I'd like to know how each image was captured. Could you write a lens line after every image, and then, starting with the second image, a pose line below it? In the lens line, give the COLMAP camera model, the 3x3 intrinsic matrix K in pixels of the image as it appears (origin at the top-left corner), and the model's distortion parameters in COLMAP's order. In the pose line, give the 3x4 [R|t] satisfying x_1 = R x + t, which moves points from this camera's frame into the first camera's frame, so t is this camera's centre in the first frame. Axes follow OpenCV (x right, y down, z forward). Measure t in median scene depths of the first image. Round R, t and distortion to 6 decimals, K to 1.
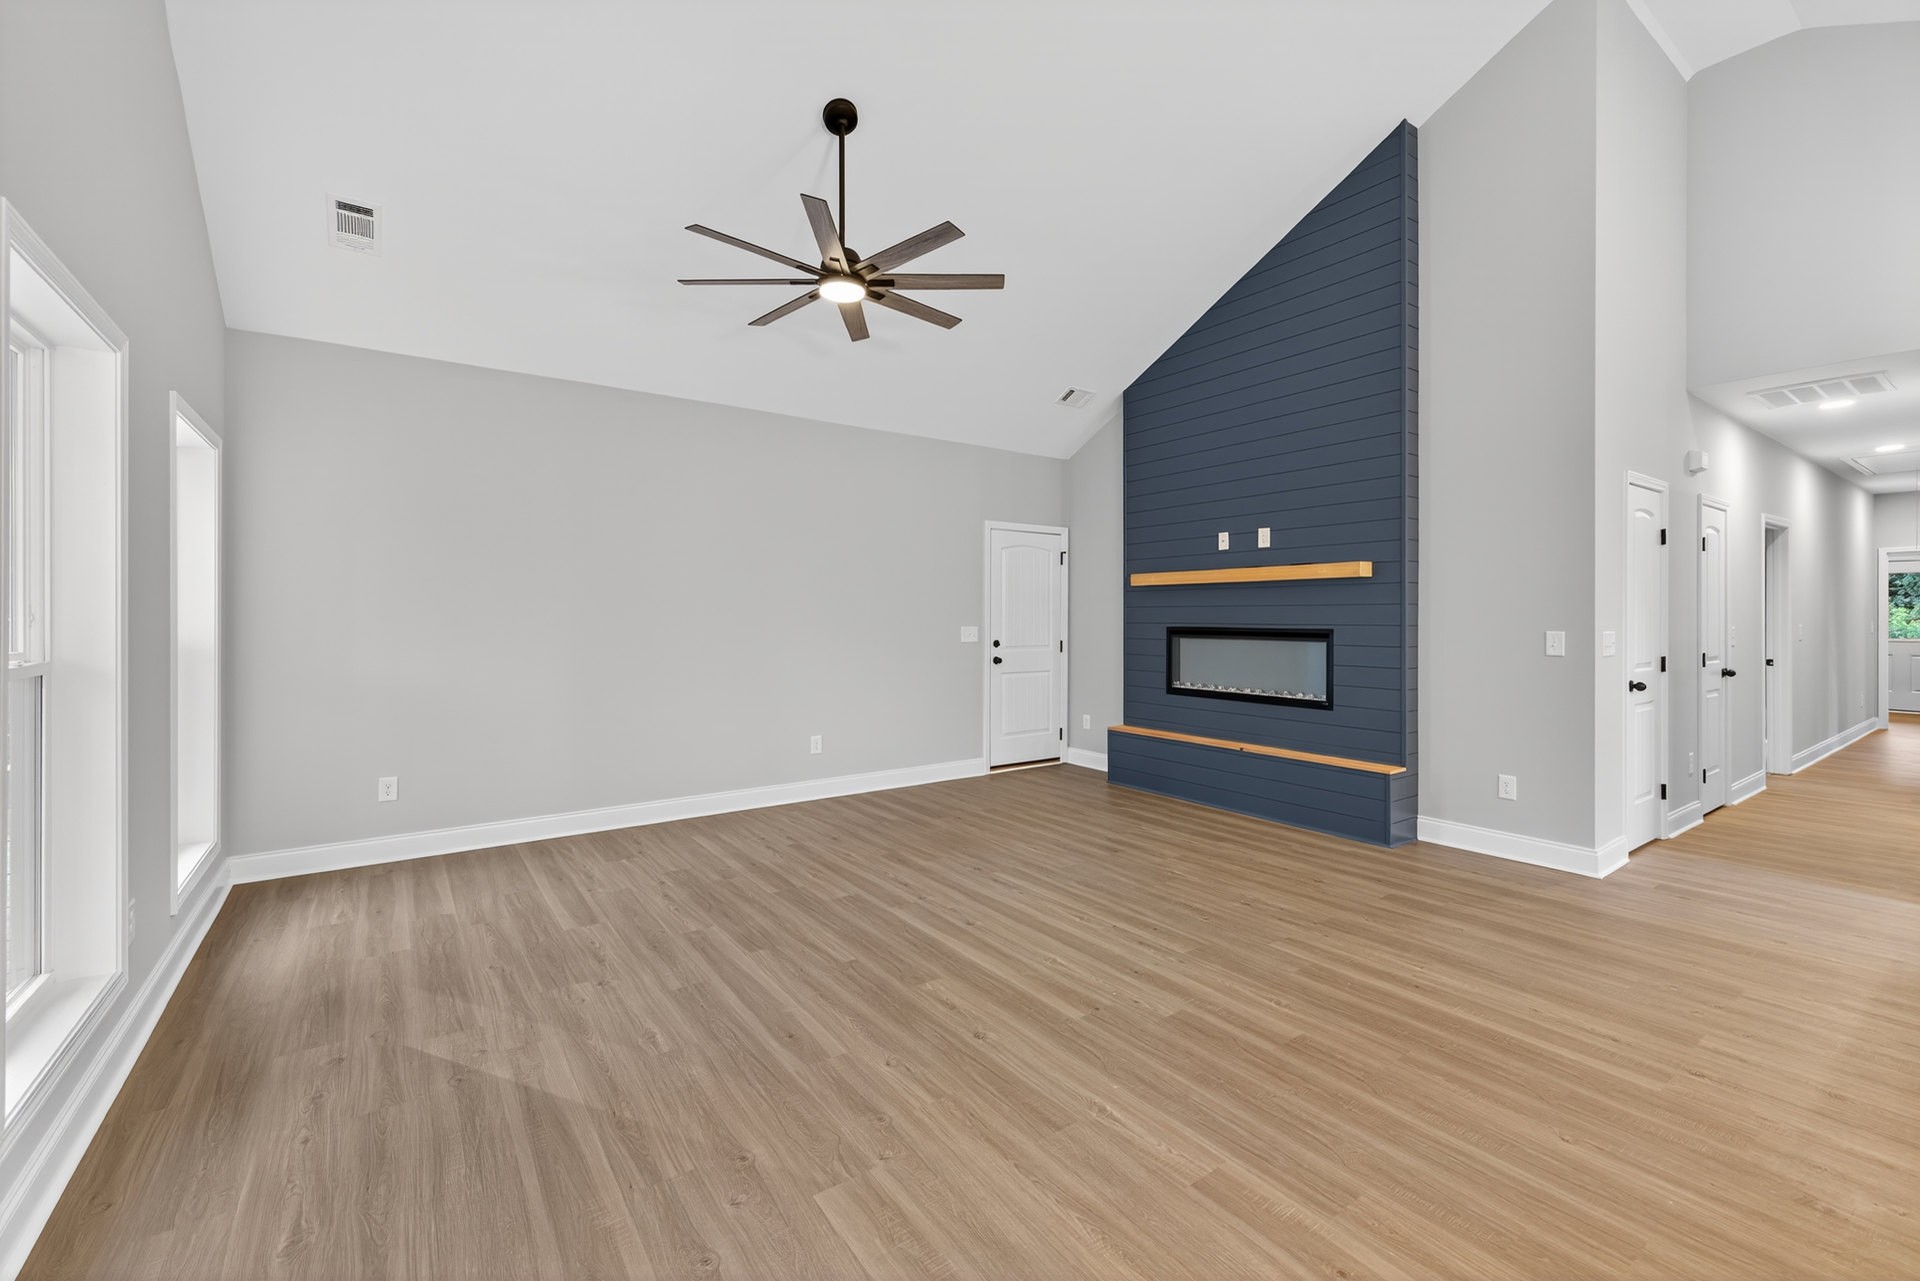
lens RADIAL K [[806.5, 0, 956.5], [0, 806.5, 609.1], [0, 0, 1]] dist [0.010126, -0.002173]
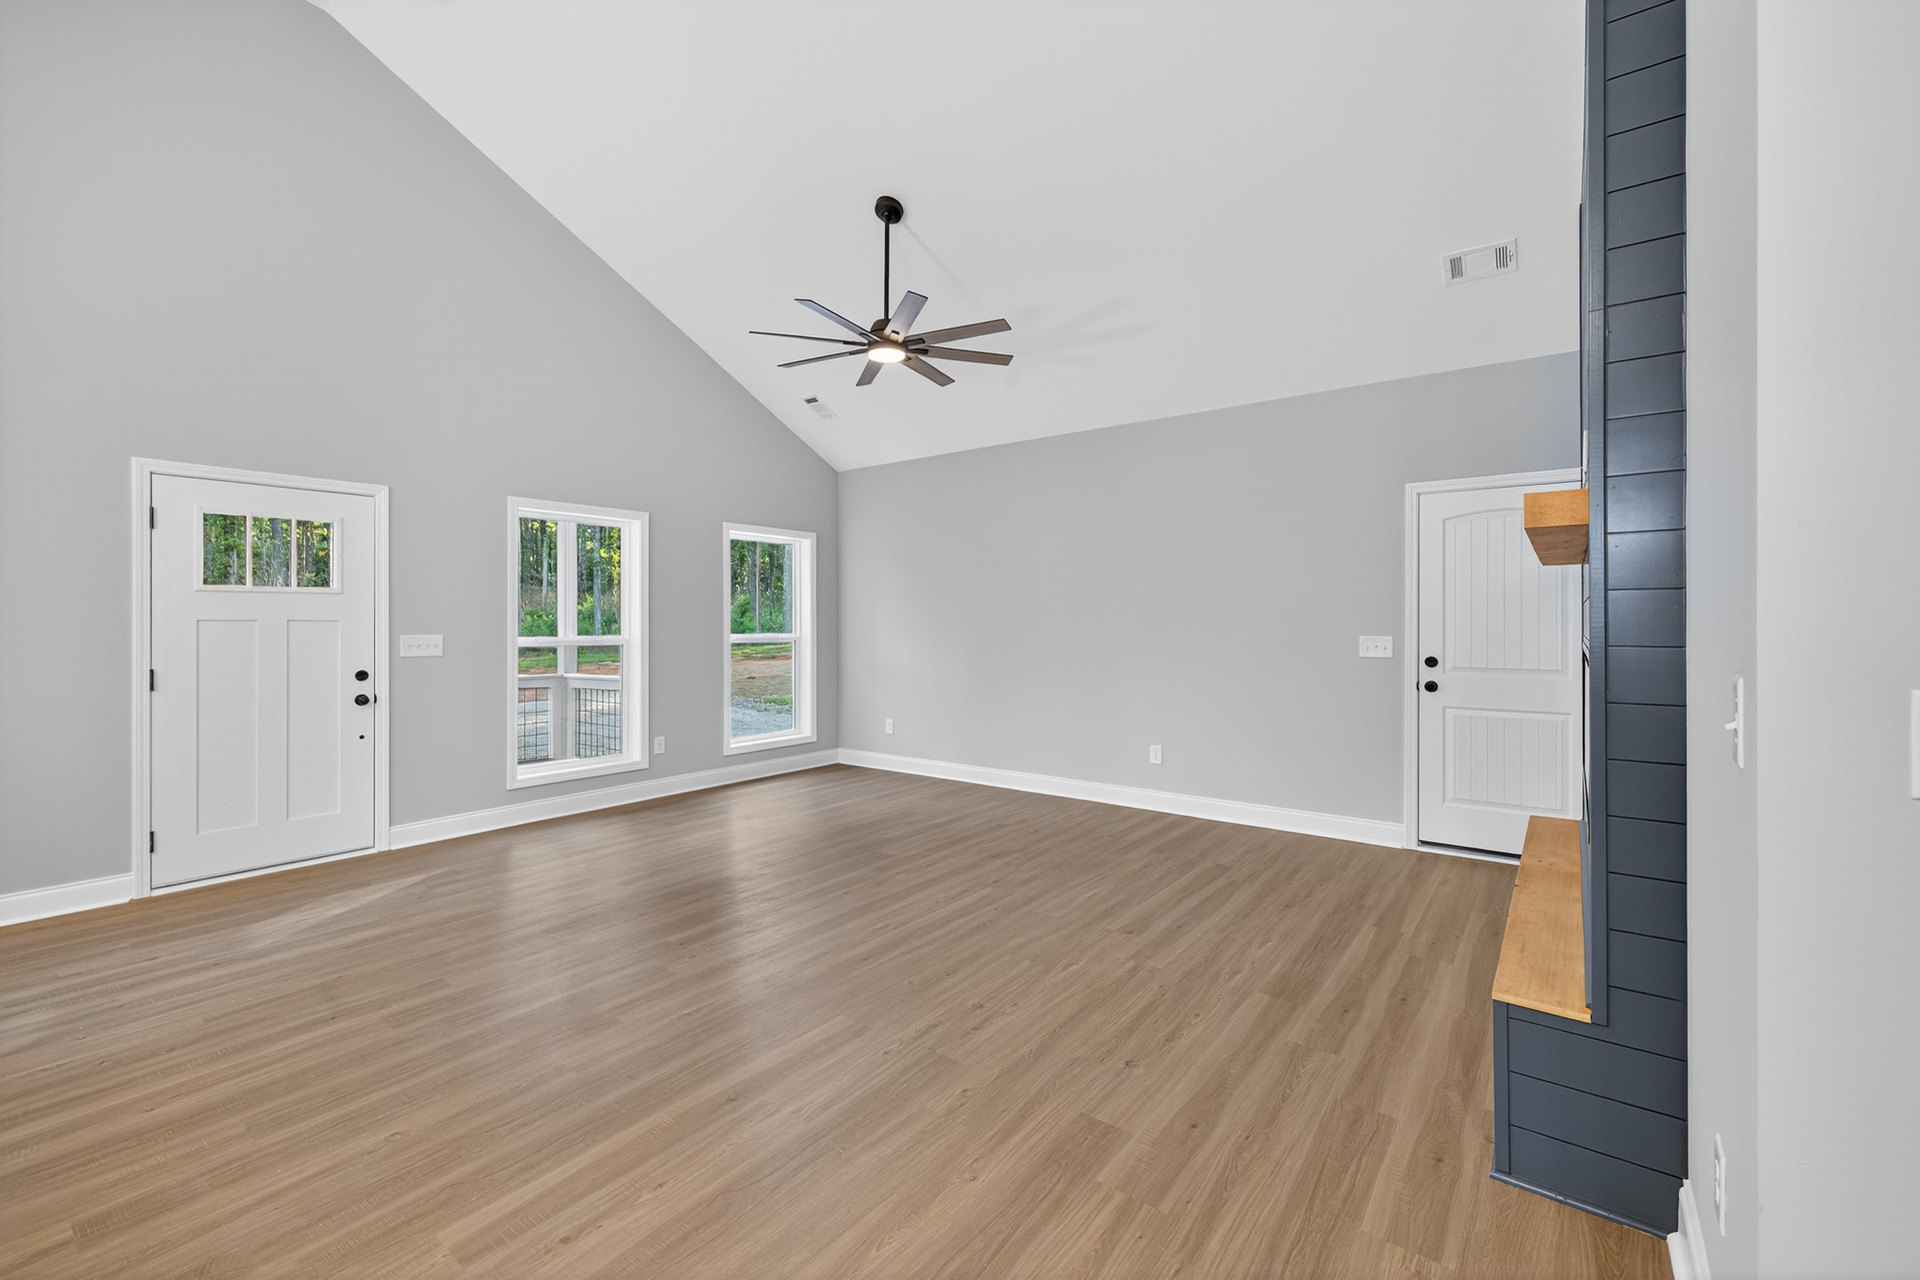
lens RADIAL K [[806.5, 0, 954.3], [0, 806.5, 611.6], [0, 0, 1]] dist [0.010126, -0.002173]
pose [[0.290446, -0.011904, -0.956817, 0.903391], [0.008509, 0.999915, -0.009857, 0.006077], [0.956853, -0.005279, 0.290523, 0.643987]]
